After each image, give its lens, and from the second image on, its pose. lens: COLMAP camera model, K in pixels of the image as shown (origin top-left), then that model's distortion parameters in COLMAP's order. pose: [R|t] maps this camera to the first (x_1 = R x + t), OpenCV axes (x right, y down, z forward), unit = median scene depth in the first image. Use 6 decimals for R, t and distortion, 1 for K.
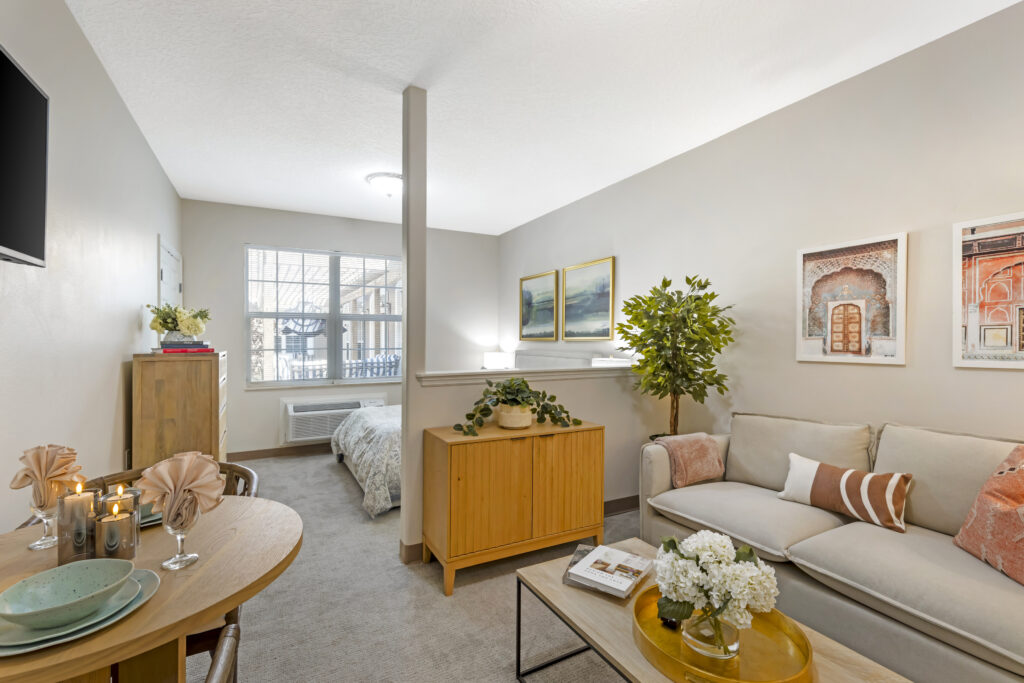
lens RADIAL K [[444.3, 0, 511.6], [0, 444.3, 345.7], [0, 0, 1]] dist [0.001600, -0.000321]
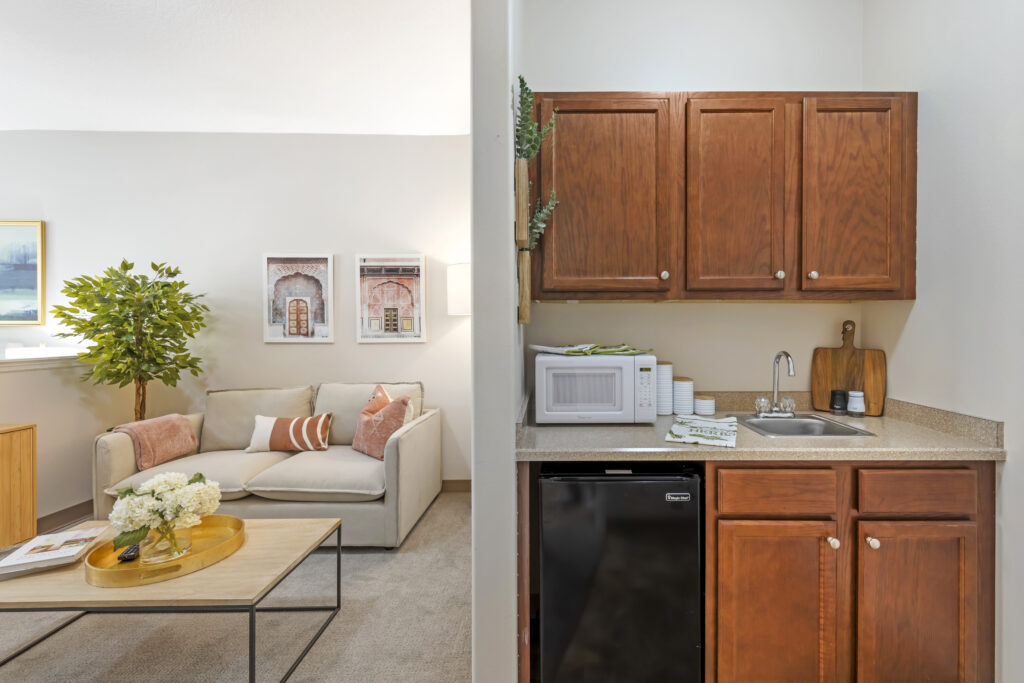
lens RADIAL K [[418.2, 0, 515.1], [0, 418.2, 335.0], [0, 0, 1]] dist [0.001893, -0.000076]
pose [[0.478156, -0.015349, 0.878141, -0.051093], [0.007037, 0.999882, 0.013645, 0.001951], [-0.878247, -0.000345, 0.478207, -0.181014]]
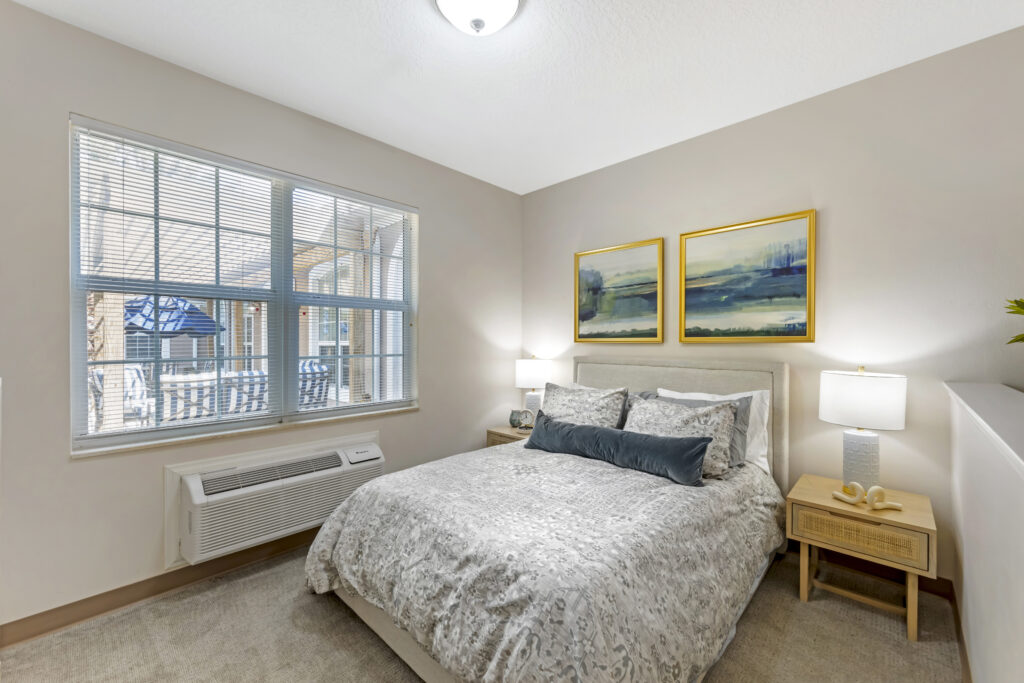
lens RADIAL K [[407.2, 0, 513.3], [0, 407.2, 346.0], [0, 0, 1]] dist [0.013227, -0.000121]
pose [[0.954914, 0.000557, 0.296884, -0.570974], [0.001085, 0.999985, -0.005365, -0.005487], [-0.296882, 0.005446, 0.954899, 0.910422]]
